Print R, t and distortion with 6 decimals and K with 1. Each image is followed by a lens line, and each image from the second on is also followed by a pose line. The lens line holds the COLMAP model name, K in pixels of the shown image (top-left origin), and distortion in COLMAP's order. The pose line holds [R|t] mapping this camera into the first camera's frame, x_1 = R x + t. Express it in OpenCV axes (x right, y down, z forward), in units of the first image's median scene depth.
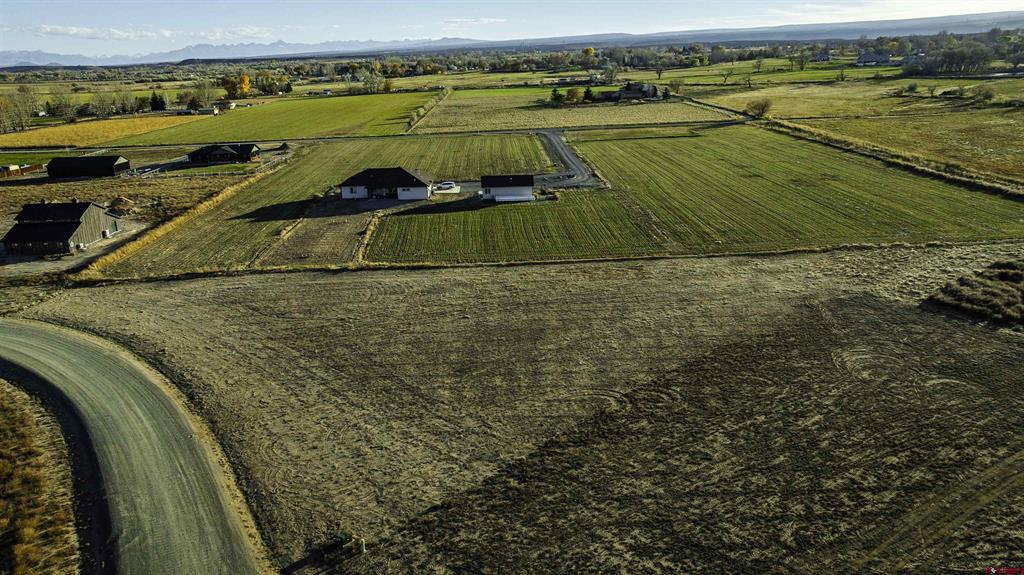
lens RADIAL K [[725.2, 0, 508.0], [0, 725.2, 292.1], [0, 0, 1]] dist [-0.034476, 0.033446]
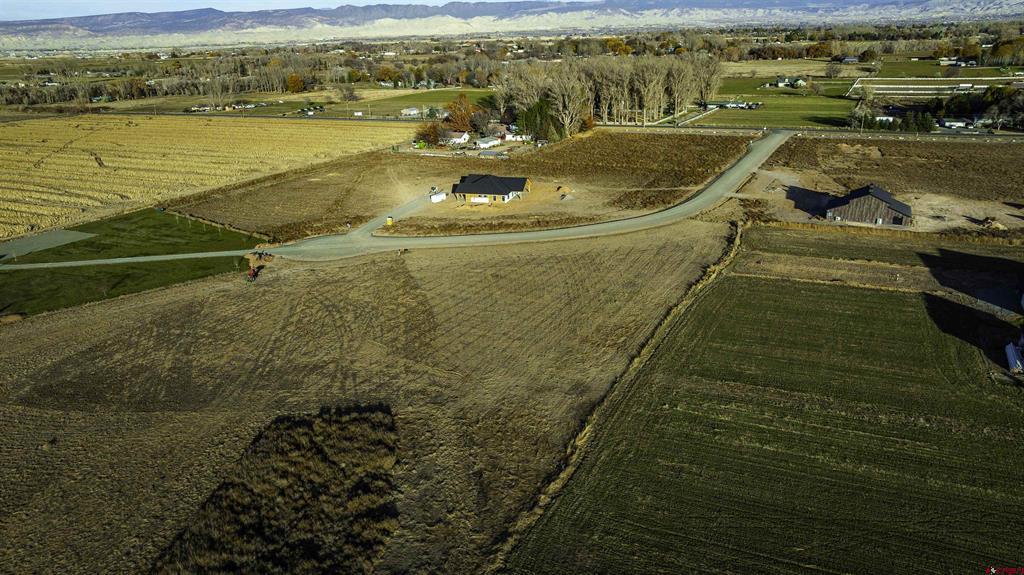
lens RADIAL K [[725.2, 0, 511.1], [0, 725.2, 295.7], [0, 0, 1]] dist [-0.034476, 0.033446]
pose [[-0.478931, 0.338720, -0.809873, 1.241334], [-0.226140, 0.843820, 0.486650, -0.660852], [0.848225, 0.416216, -0.327534, 1.368041]]
